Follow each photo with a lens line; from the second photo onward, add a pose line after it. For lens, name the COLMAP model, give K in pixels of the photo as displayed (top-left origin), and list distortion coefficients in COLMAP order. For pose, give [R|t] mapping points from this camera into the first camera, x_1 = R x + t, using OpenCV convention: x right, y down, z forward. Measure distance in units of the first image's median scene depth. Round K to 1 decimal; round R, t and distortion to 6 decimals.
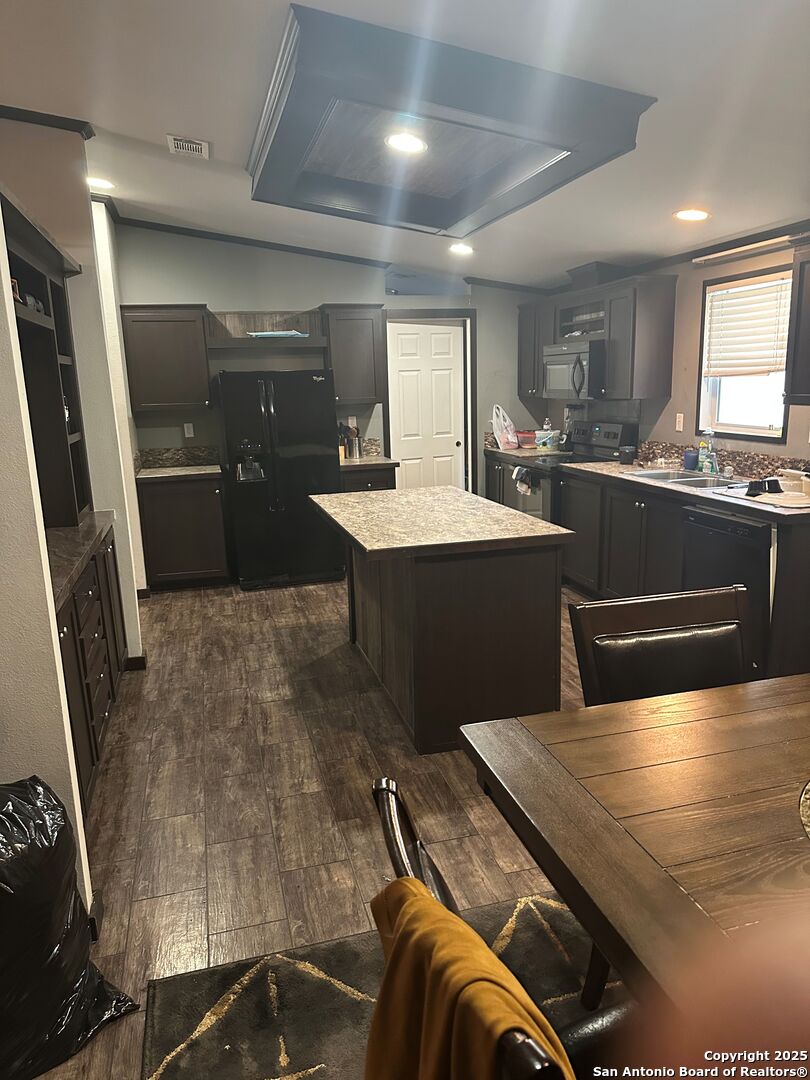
lens RADIAL K [[752.2, 0, 410.3], [0, 752.2, 537.9], [0, 0, 1]] dist [0.150593, -0.242083]
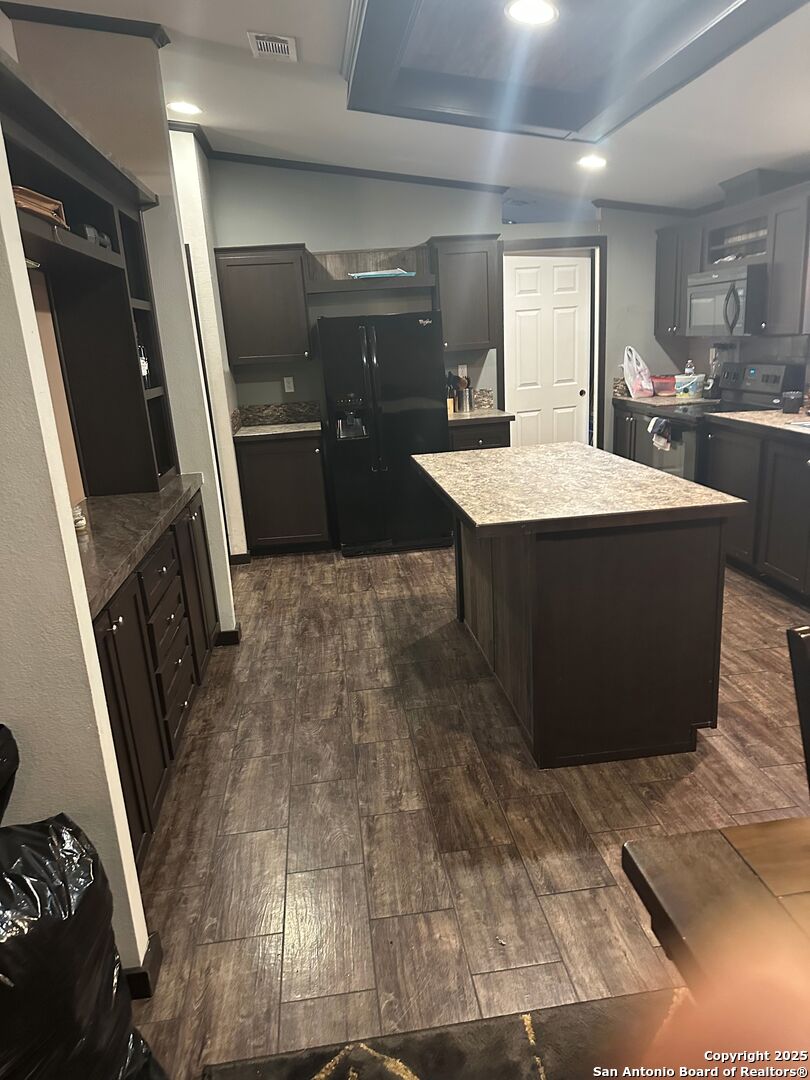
lens RADIAL K [[752.2, 0, 410.3], [0, 752.2, 537.9], [0, 0, 1]] dist [0.150593, -0.242083]
pose [[0.989202, 0.010028, -0.146212, -0.006421], [-0.001318, 0.998225, 0.059546, -0.012585], [0.146550, -0.058711, 0.987459, 0.127892]]
